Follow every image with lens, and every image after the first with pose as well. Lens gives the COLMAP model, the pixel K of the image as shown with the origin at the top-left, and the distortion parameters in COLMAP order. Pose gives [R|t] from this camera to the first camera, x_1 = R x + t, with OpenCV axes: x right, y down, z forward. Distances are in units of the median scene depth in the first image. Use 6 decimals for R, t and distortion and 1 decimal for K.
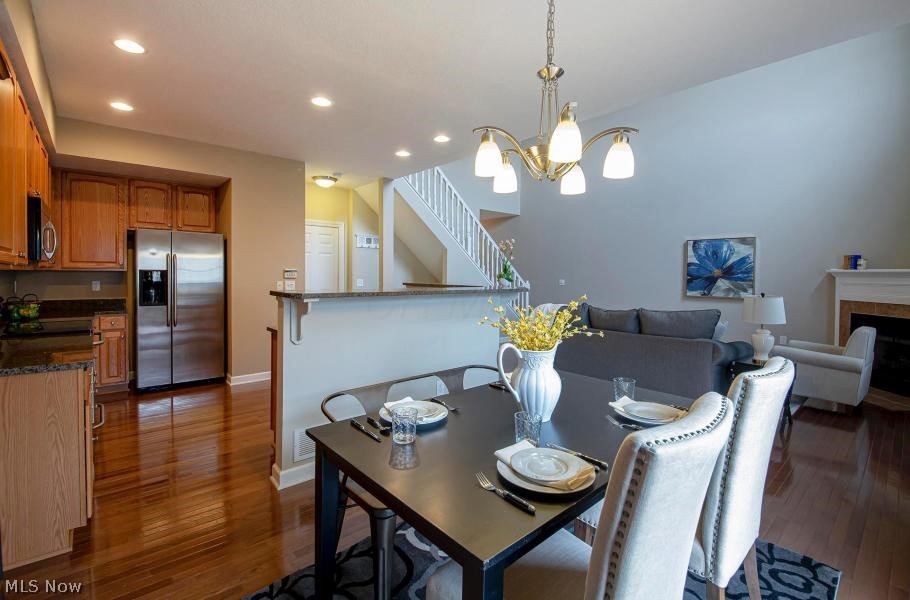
lens RADIAL K [[419.7, 0, 457.1], [0, 419.7, 279.8], [0, 0, 1]] dist [-0.000541, -0.000139]
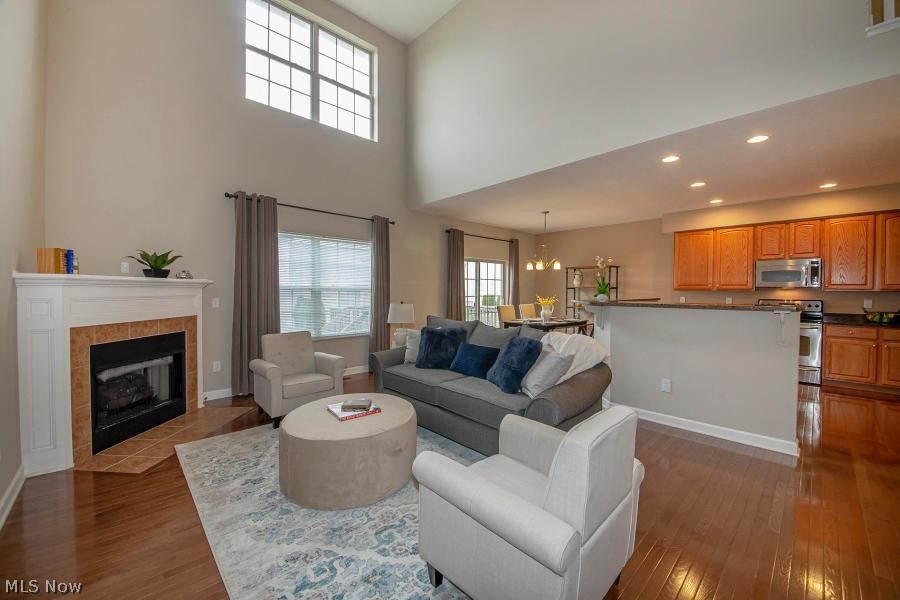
lens RADIAL K [[354.7, 0, 447.2], [0, 354.7, 295.9], [0, 0, 1]] dist [-0.001067, -0.000218]
pose [[-0.999181, -0.010697, -0.039012, 0.368849], [-0.011848, 0.999497, 0.029404, -0.012806], [0.038678, 0.029842, -0.998806, 1.284539]]
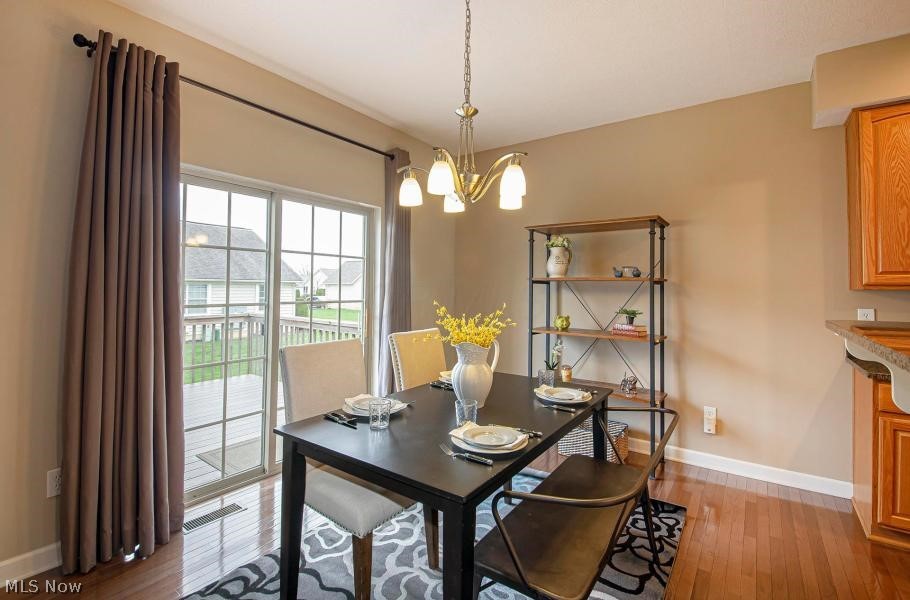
lens RADIAL K [[419.7, 0, 457.1], [0, 419.7, 279.8], [0, 0, 1]] dist [-0.000541, -0.000139]
pose [[-0.972027, -0.020799, -0.233947, 0.135753], [-0.019224, 0.999775, -0.009010, -0.003554], [0.234082, -0.004260, -0.972208, 0.598297]]
